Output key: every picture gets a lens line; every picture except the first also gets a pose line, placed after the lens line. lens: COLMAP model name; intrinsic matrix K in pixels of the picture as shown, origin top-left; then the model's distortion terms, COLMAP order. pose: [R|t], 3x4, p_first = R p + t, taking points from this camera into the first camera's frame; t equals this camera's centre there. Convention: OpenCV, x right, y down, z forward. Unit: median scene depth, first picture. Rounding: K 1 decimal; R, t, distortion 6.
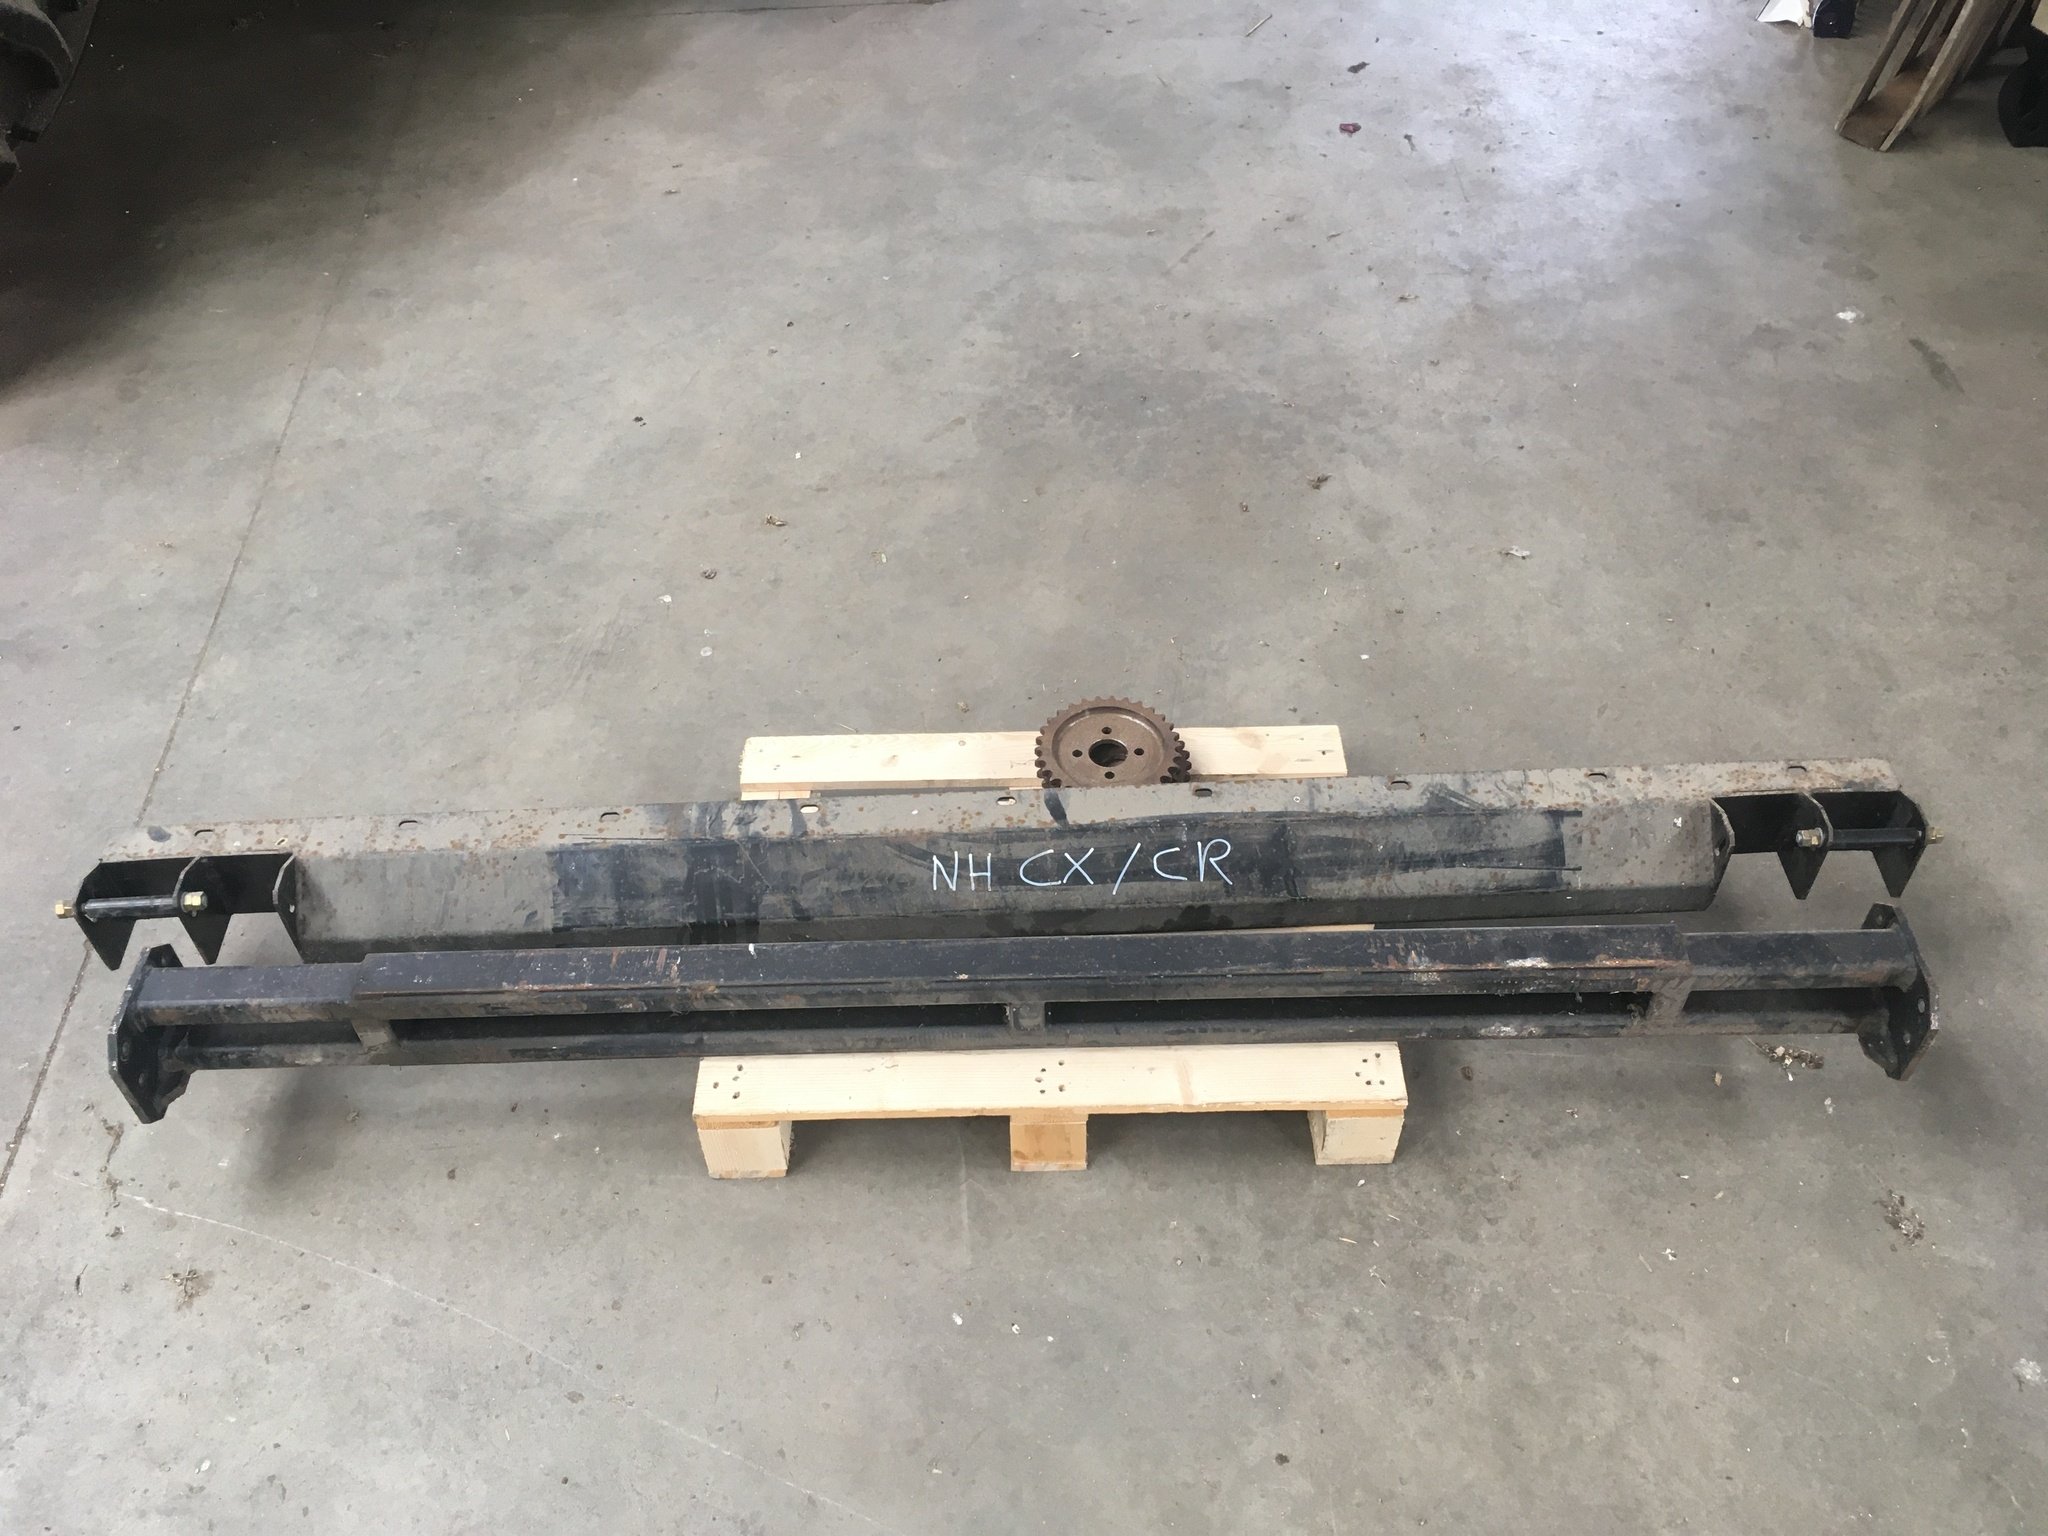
lens RADIAL K [[1736.3, 0, 1036.1], [0, 1736.3, 767.7], [0, 0, 1]] dist [0.067526, -0.095485]
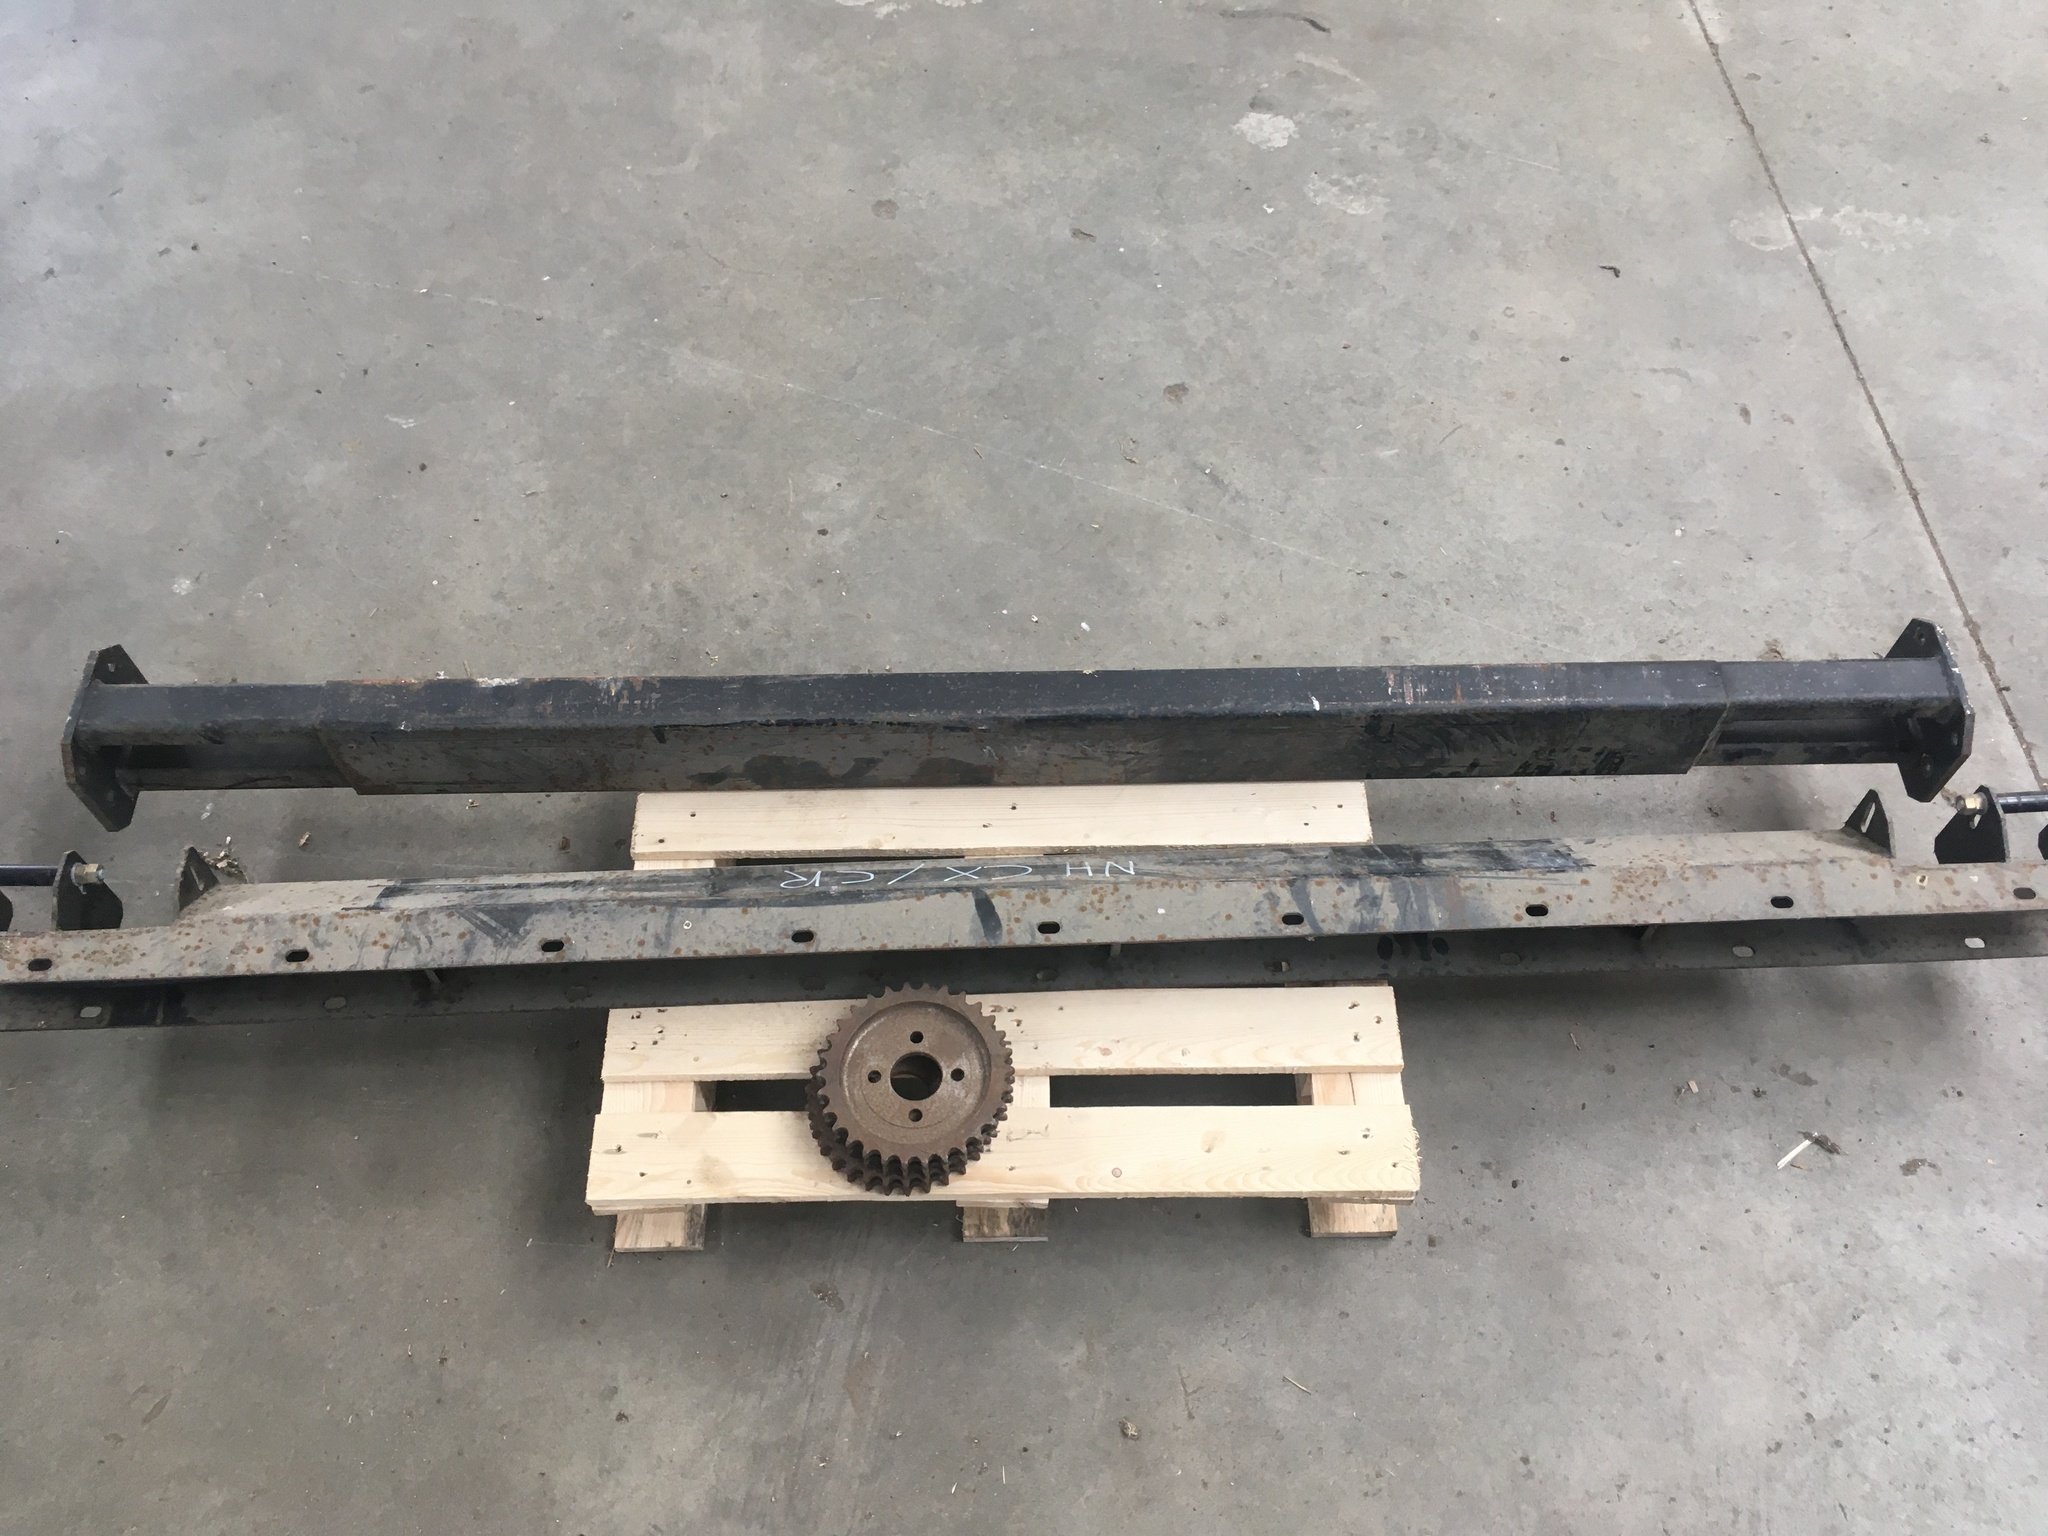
lens RADIAL K [[1736.3, 0, 1035.8], [0, 1736.3, 768.7], [0, 0, 1]] dist [0.067526, -0.095485]
pose [[-0.999958, 0.008213, 0.004185, -0.015025], [0.001995, -0.250411, 0.968138, -0.748971], [0.009000, 0.968105, 0.250384, 0.736251]]
